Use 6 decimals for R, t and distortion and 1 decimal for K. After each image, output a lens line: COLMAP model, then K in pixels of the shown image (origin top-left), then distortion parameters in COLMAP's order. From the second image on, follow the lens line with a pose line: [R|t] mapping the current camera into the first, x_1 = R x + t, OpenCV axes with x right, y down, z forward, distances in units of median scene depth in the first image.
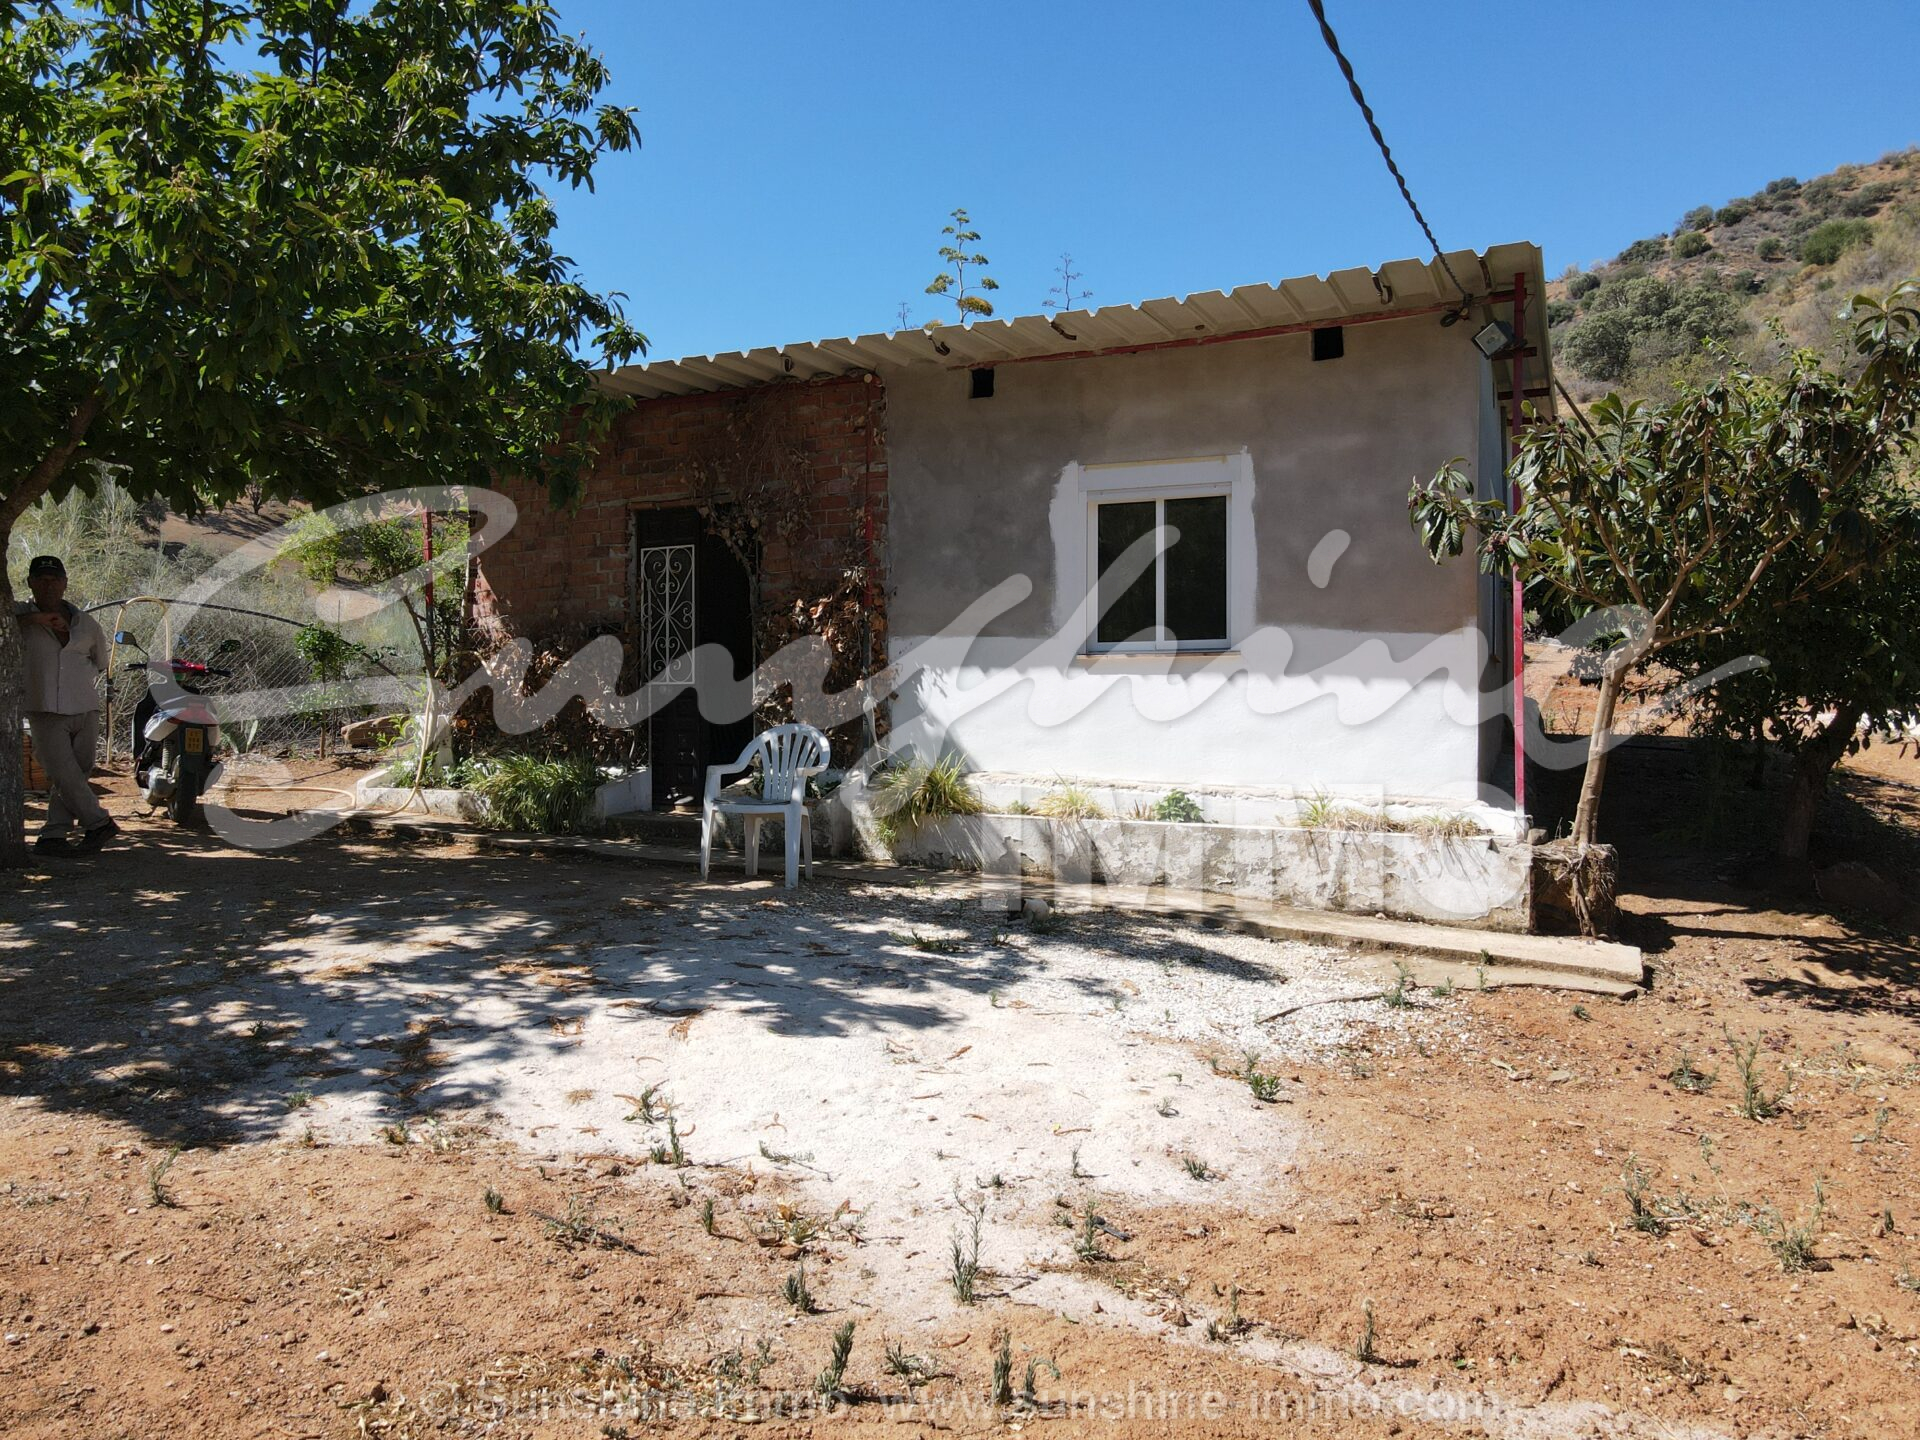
lens RADIAL K [[1414.0, 0, 959.9], [0, 1414.0, 718.9], [0, 0, 1]] dist [0.001197, 0.021388]
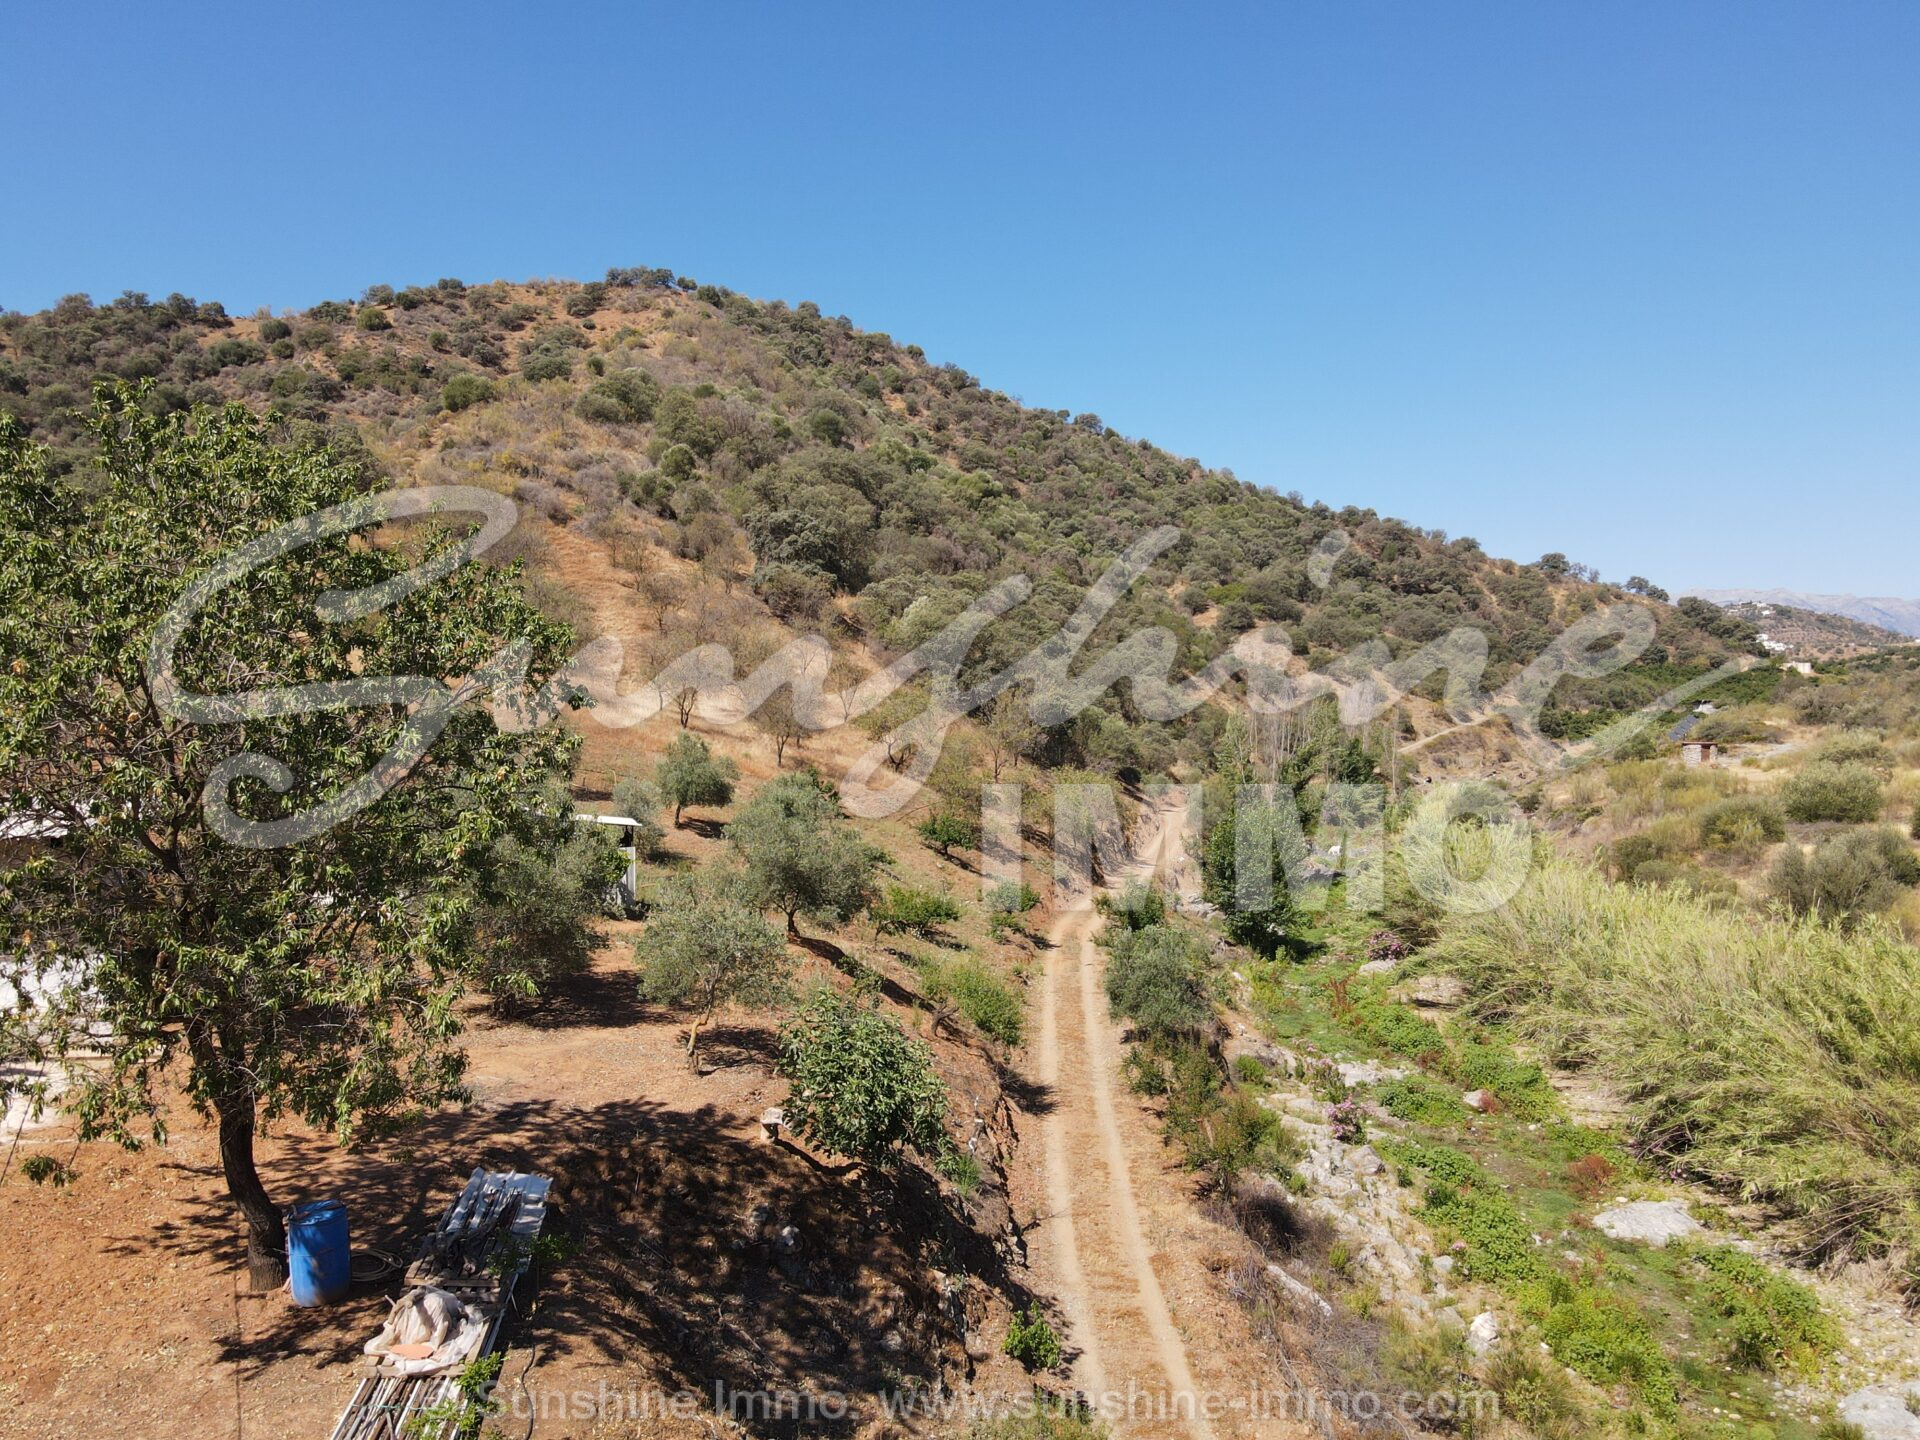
lens RADIAL K [[1414.0, 0, 959.8], [0, 1414.0, 721.4], [0, 0, 1]] dist [0.001197, 0.021388]
pose [[0.650940, 0.010955, 0.759050, -0.665495], [-0.004480, 0.999934, -0.010589, -0.451388], [-0.759116, 0.003493, 0.650946, -2.041606]]
